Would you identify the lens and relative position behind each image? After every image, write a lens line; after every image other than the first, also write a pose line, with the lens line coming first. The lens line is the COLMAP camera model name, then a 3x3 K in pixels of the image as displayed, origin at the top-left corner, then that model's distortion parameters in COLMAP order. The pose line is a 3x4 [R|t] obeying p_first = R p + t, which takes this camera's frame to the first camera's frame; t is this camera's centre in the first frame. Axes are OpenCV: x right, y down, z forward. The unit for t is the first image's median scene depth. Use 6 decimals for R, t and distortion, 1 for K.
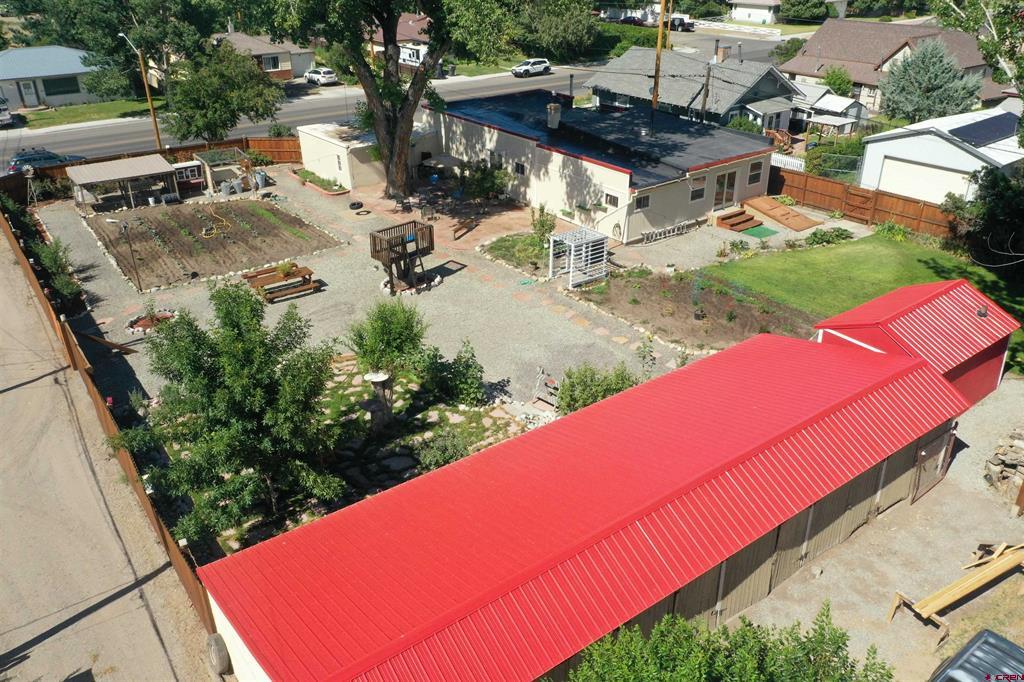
lens RADIAL K [[798.7, 0, 512.0], [0, 798.7, 341.0], [0, 0, 1]] dist [-0.006317, 0.006367]
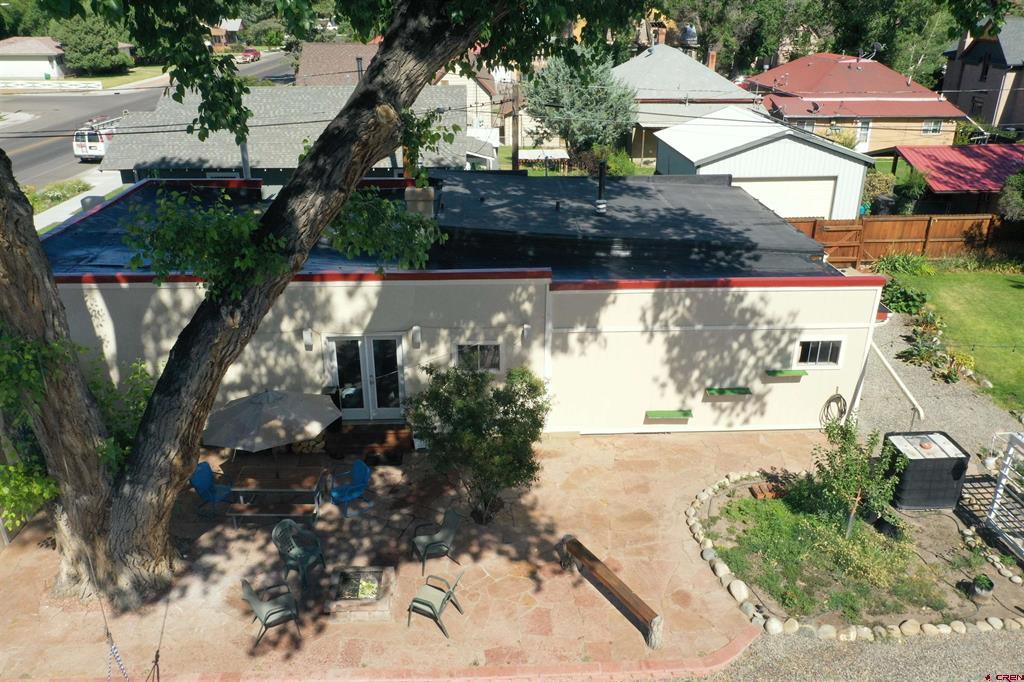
lens RADIAL K [[798.7, 0, 512.0], [0, 798.7, 341.0], [0, 0, 1]] dist [-0.006317, 0.006367]
pose [[0.565458, -0.308618, 0.764861, -0.285598], [0.365107, 0.925206, 0.103394, -0.268051], [-0.739563, 0.220791, 0.635844, 0.780332]]
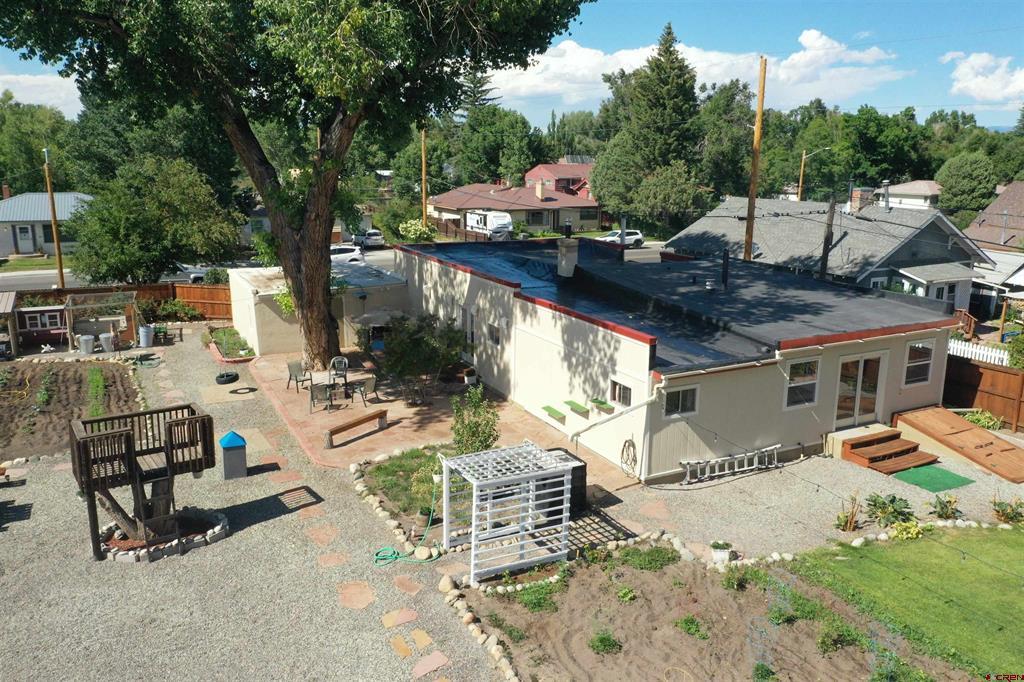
lens RADIAL K [[798.7, 0, 512.0], [0, 798.7, 341.0], [0, 0, 1]] dist [-0.006317, 0.006367]
pose [[0.983330, 0.053283, -0.173846, 0.132674], [-0.094002, 0.967388, -0.235211, -0.076150], [0.155643, 0.247633, 0.956270, 0.455805]]
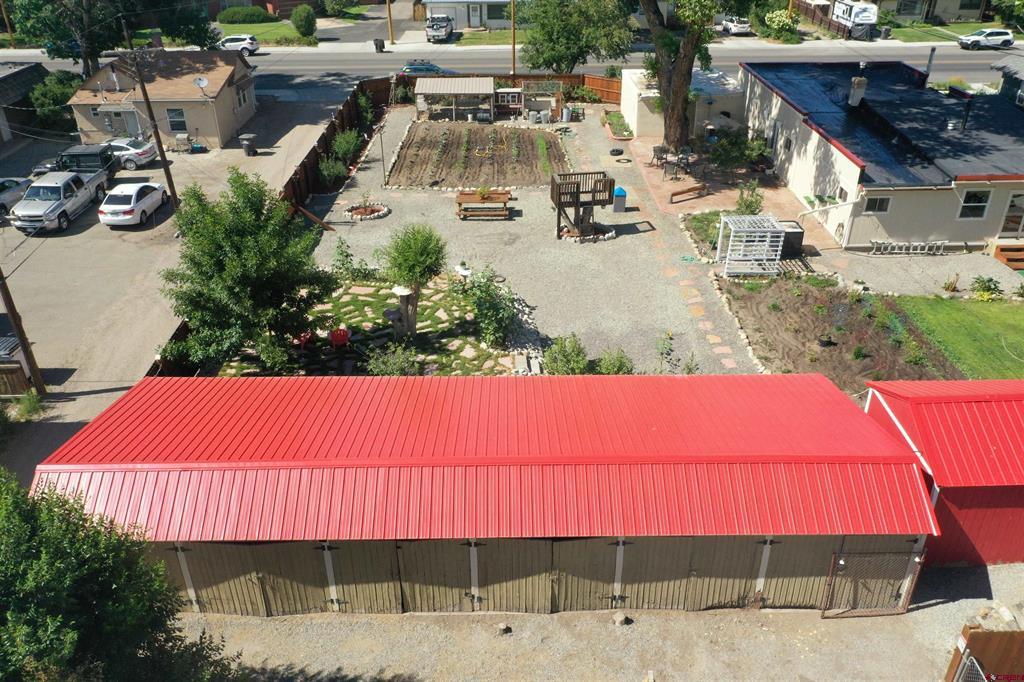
lens RADIAL K [[798.7, 0, 512.0], [0, 798.7, 341.0], [0, 0, 1]] dist [-0.006317, 0.006367]
pose [[0.806319, 0.296396, -0.511859, 0.299436], [-0.265915, 0.954651, 0.133909, -0.043206], [0.528336, 0.028137, 0.848569, 0.080867]]
